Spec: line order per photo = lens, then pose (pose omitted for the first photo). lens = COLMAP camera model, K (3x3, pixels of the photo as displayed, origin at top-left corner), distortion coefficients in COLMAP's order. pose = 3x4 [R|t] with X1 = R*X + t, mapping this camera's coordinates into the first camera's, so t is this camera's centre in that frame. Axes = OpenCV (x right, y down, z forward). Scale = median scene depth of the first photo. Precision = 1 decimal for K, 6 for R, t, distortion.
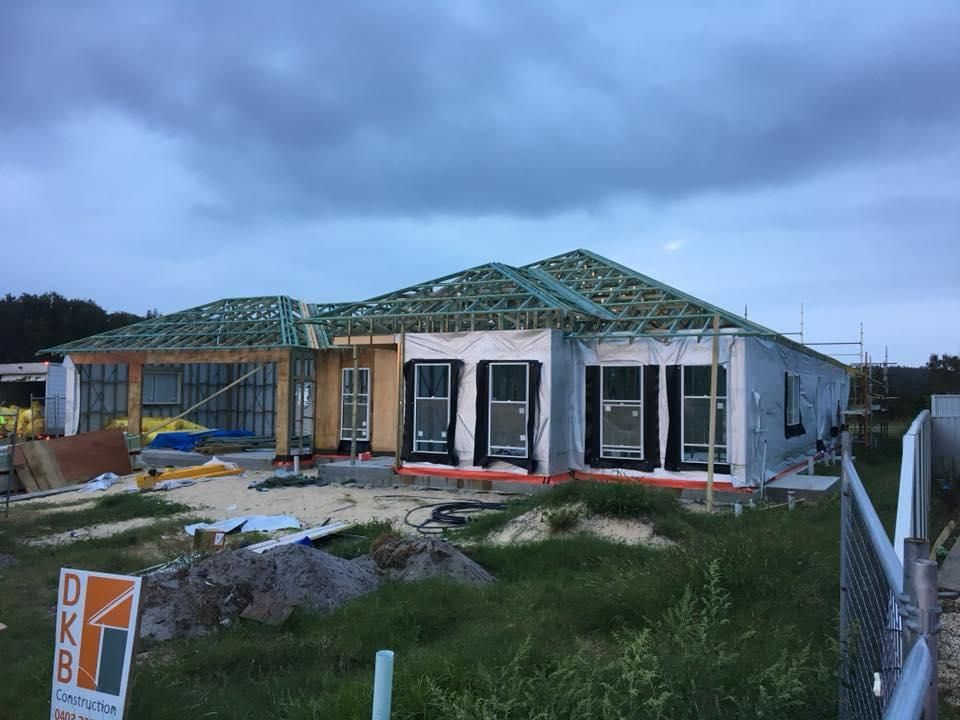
lens RADIAL K [[792.3, 0, 480.0], [0, 792.3, 360.0], [0, 0, 1]] dist [0.044025, -0.016071]
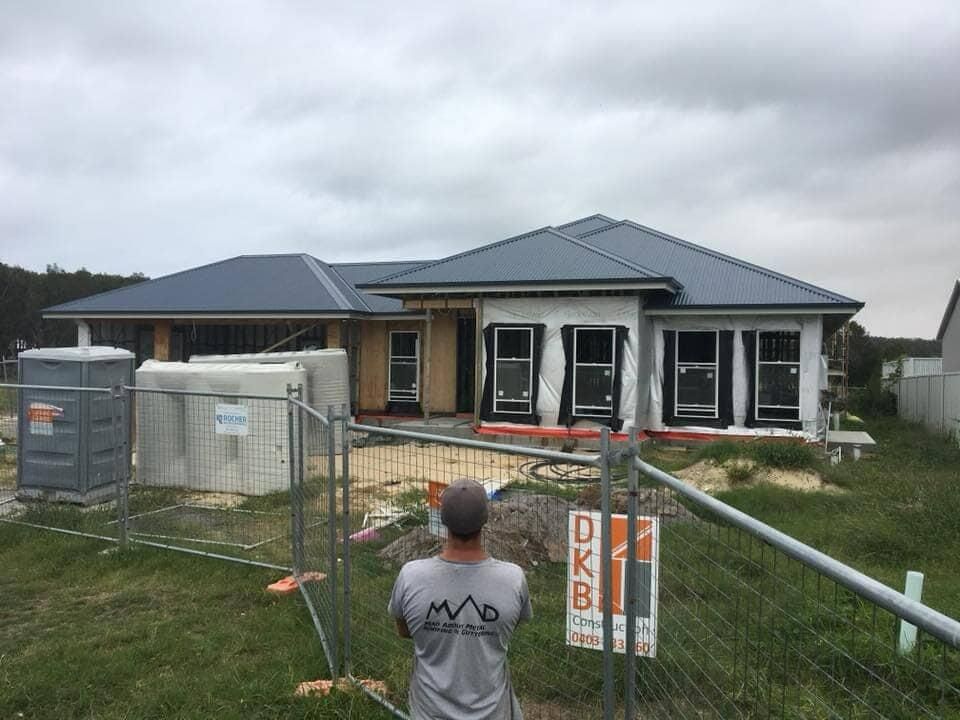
lens RADIAL K [[792.3, 0, 480.0], [0, 792.3, 360.0], [0, 0, 1]] dist [0.044025, -0.016071]
pose [[0.991414, 0.003087, 0.130725, -0.251436], [-0.009374, 0.998827, 0.047502, -0.001818], [-0.130425, -0.048320, 0.990280, -0.026457]]
